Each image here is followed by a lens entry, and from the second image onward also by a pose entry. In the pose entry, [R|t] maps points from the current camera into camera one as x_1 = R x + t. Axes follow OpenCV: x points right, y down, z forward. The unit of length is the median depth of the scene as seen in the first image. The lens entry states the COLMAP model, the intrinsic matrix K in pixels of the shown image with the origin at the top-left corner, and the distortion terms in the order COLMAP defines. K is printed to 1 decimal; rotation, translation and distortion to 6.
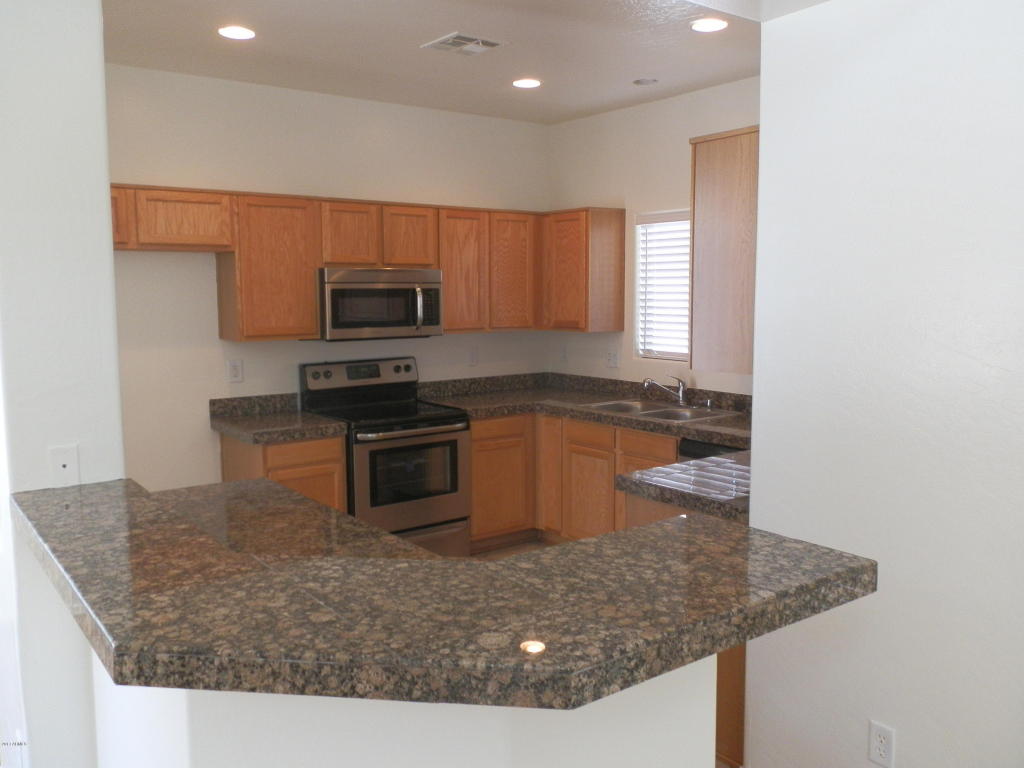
lens RADIAL K [[860.0, 0, 517.0], [0, 860.0, 384.4], [0, 0, 1]] dist [0.007856, -0.007006]
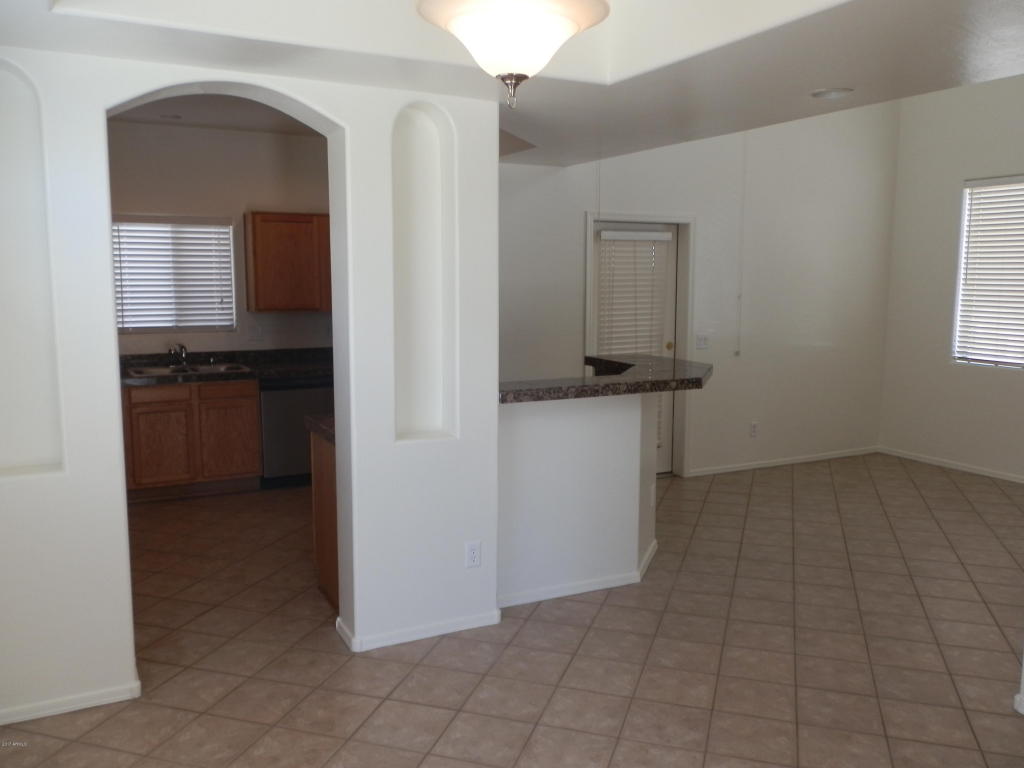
lens RADIAL K [[860.0, 0, 517.0], [0, 860.0, 384.4], [0, 0, 1]] dist [0.007856, -0.007006]
pose [[0.167622, -0.121697, 0.978311, -1.018570], [0.106846, 0.988749, 0.104689, -0.031139], [-0.980044, 0.086980, 0.178739, 0.271673]]
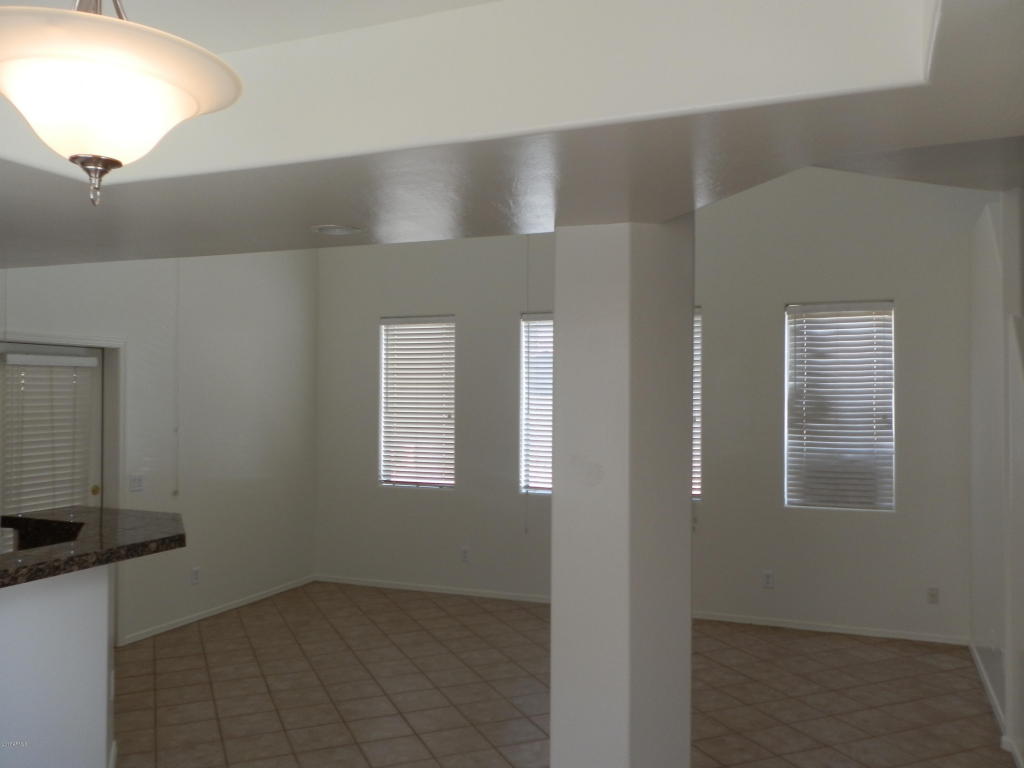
lens RADIAL K [[860.0, 0, 517.0], [0, 860.0, 384.4], [0, 0, 1]] dist [0.007856, -0.007006]
pose [[-0.513703, 0.012317, 0.857880, -0.902020], [0.093931, 0.994694, 0.041965, -0.062062], [-0.852811, 0.102139, -0.512134, 0.378331]]
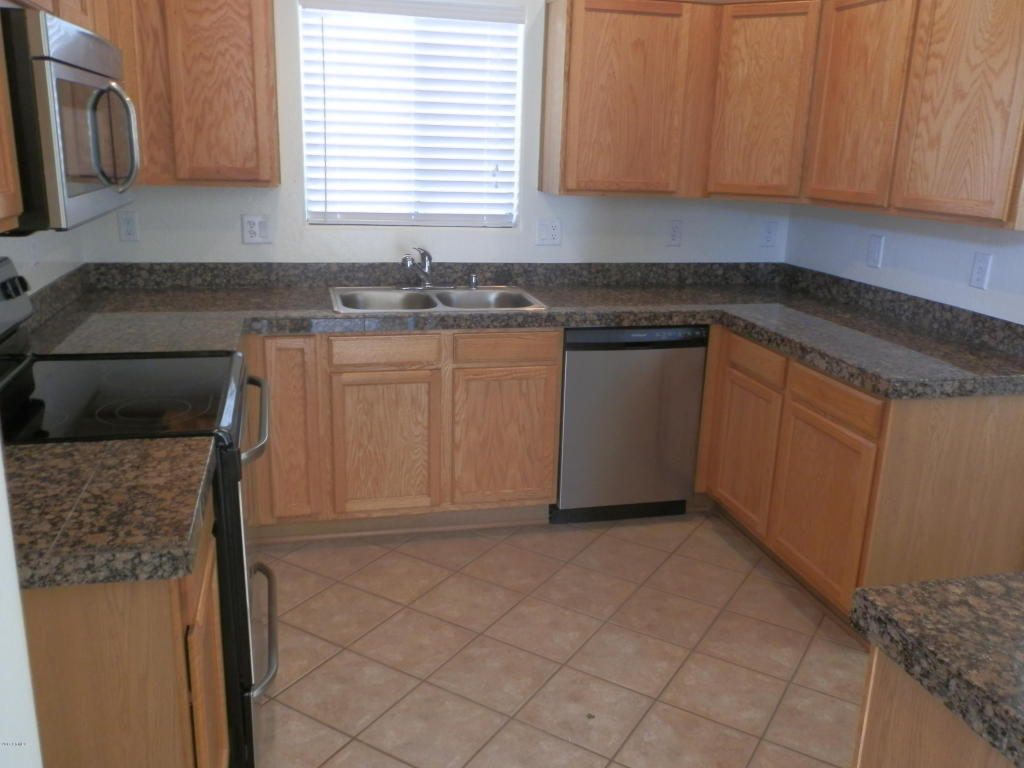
lens RADIAL K [[860.0, 0, 517.0], [0, 860.0, 384.4], [0, 0, 1]] dist [0.007856, -0.007006]
pose [[0.398353, -0.229422, 0.888077, -0.442717], [0.066940, 0.972904, 0.221309, -0.051797], [-0.914786, -0.028711, 0.402917, 0.640311]]
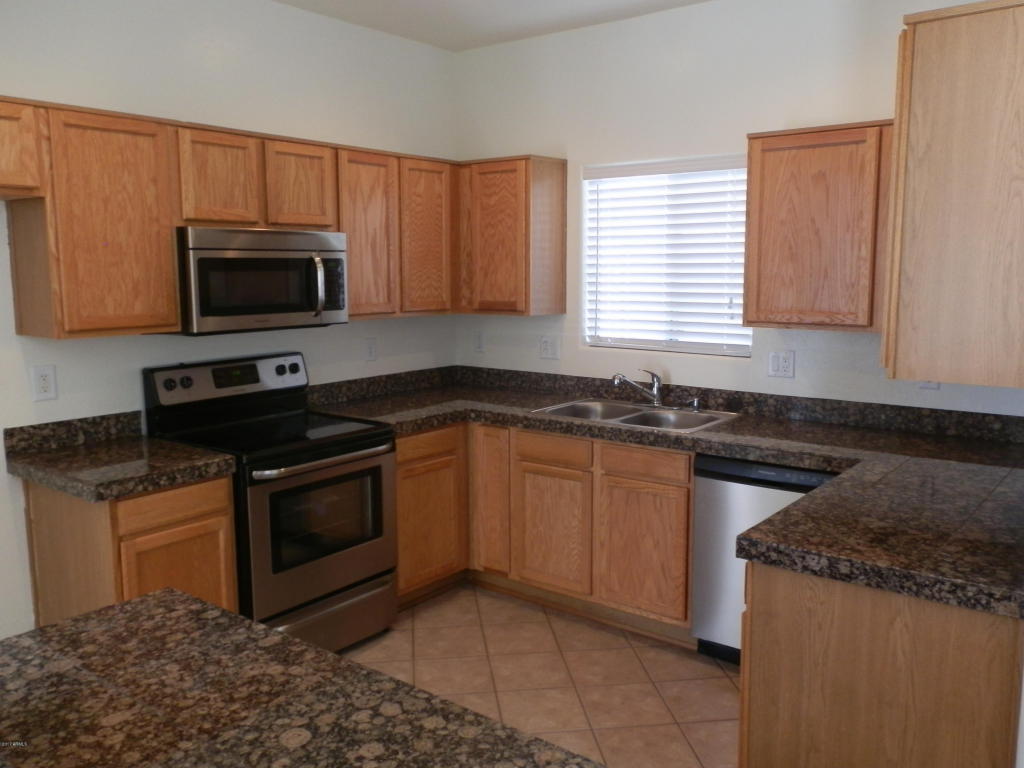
lens RADIAL K [[860.0, 0, 517.0], [0, 860.0, 384.4], [0, 0, 1]] dist [0.007856, -0.007006]
pose [[0.966724, -0.033613, 0.253604, -0.137913], [0.026895, 0.999191, 0.029910, -0.023338], [-0.254404, -0.022094, 0.966846, 0.258411]]
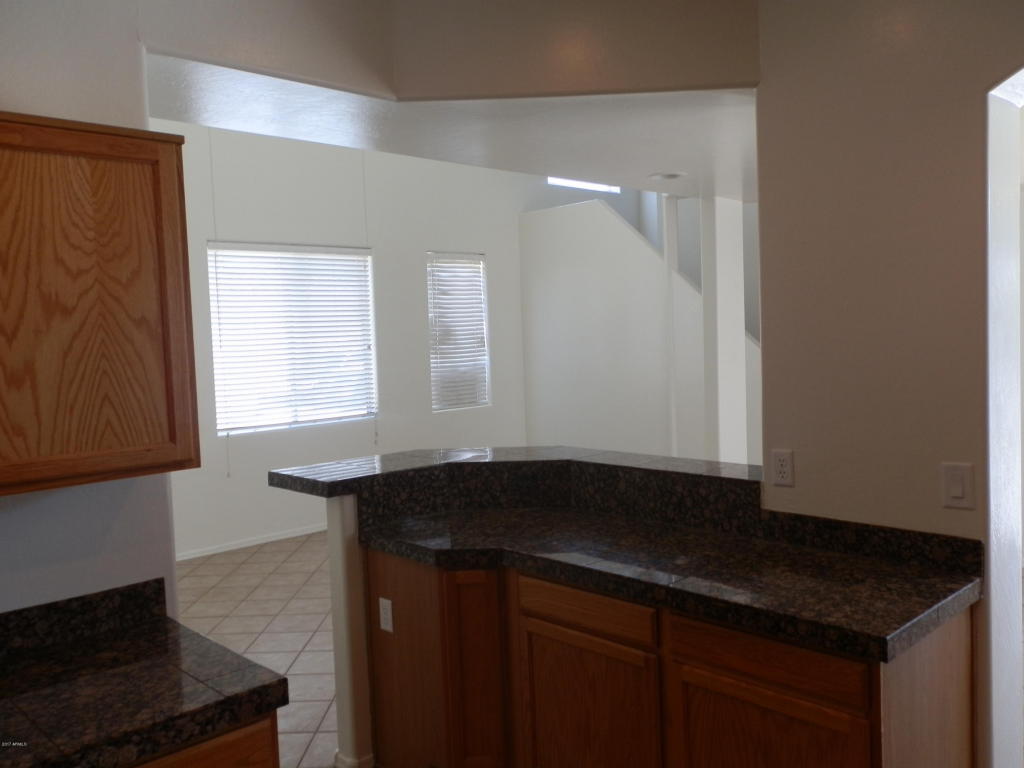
lens RADIAL K [[860.0, 0, 517.0], [0, 860.0, 384.4], [0, 0, 1]] dist [0.007856, -0.007006]
pose [[-0.991720, 0.048417, -0.118946, 0.015291], [0.027648, 0.984984, 0.170417, -0.113222], [0.125411, 0.165717, -0.978167, 0.988988]]
